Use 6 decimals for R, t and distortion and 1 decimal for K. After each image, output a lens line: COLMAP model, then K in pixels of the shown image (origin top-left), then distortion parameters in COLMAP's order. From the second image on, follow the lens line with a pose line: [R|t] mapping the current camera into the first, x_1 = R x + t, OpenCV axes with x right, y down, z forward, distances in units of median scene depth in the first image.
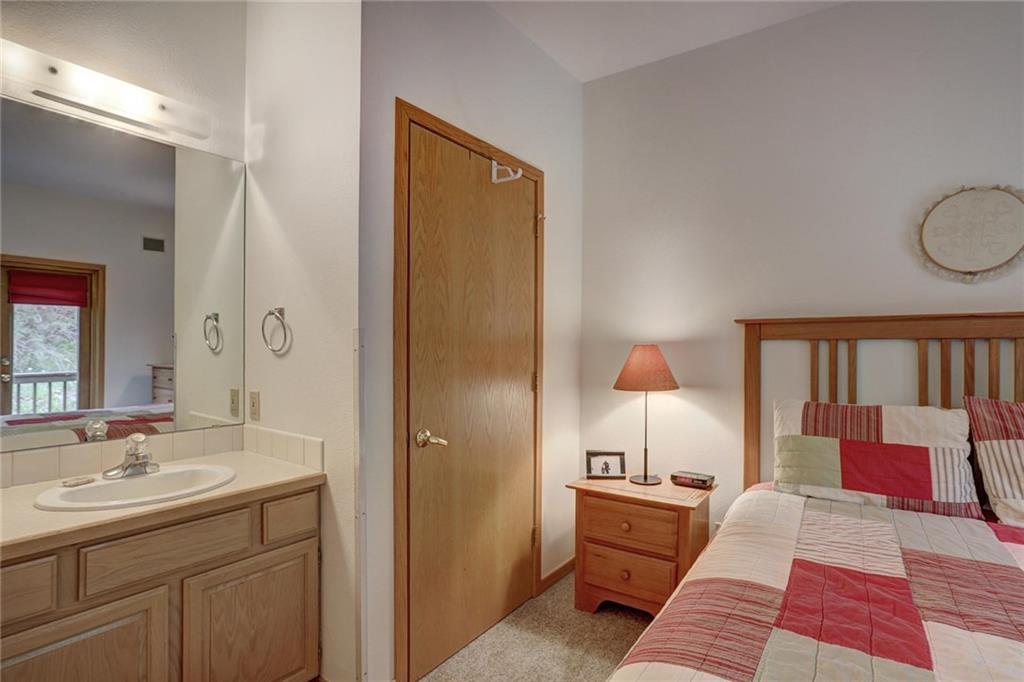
lens RADIAL K [[519.2, 0, 513.4], [0, 519.2, 350.9], [0, 0, 1]] dist [-0.037025, 0.001536]
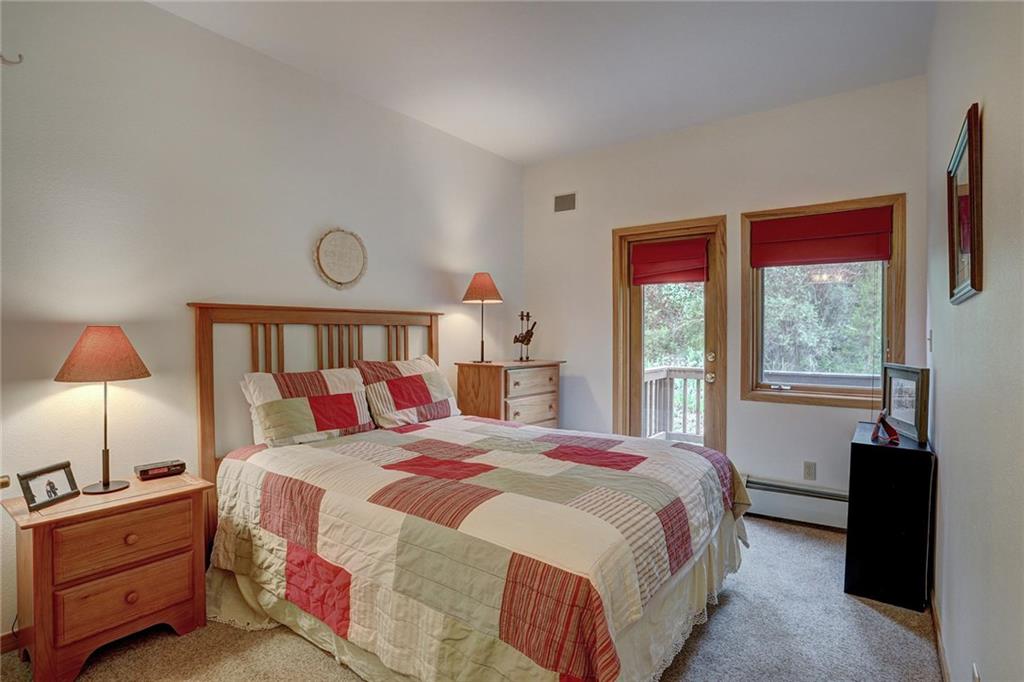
lens RADIAL K [[526.2, 0, 512.0], [0, 526.2, 341.0], [0, 0, 1]] dist [0.000387, 0.001322]
pose [[0.039602, -0.012068, 0.999143, -0.685738], [0.012068, 0.999860, 0.011598, 0.013208], [-0.999143, 0.011599, 0.039742, 0.371657]]
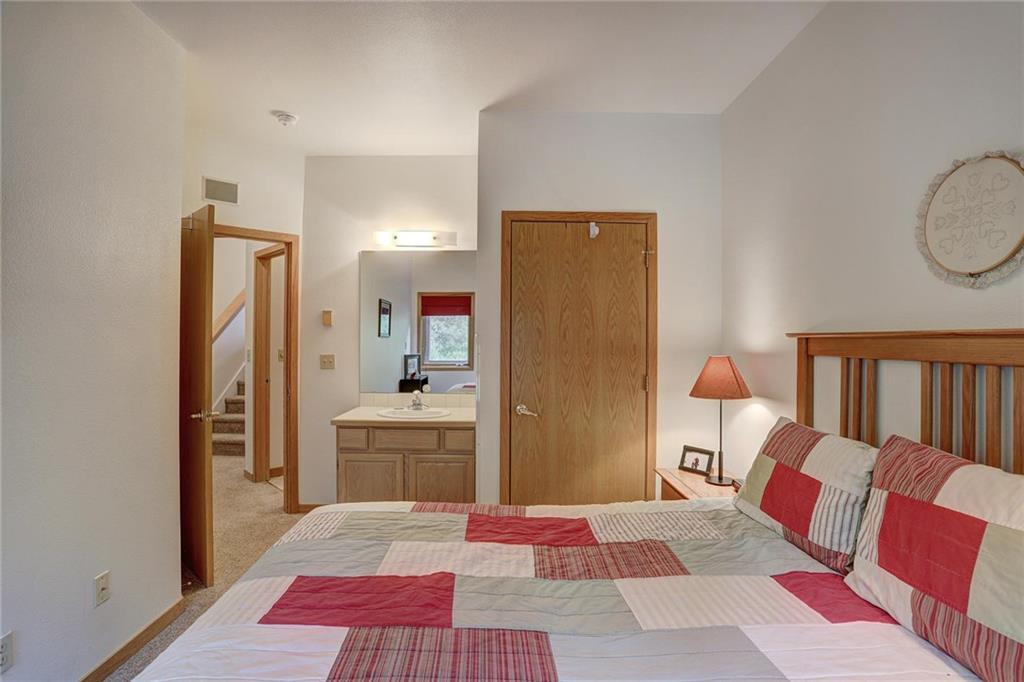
lens RADIAL K [[505.5, 0, 508.2], [0, 505.5, 340.7], [0, 0, 1]] dist [-0.074091, 0.033883]
pose [[0.577093, 0.005277, -0.816661, 1.032175], [-0.009797, 0.999952, -0.000462, -0.048167], [0.816619, 0.008267, 0.577117, 0.034057]]
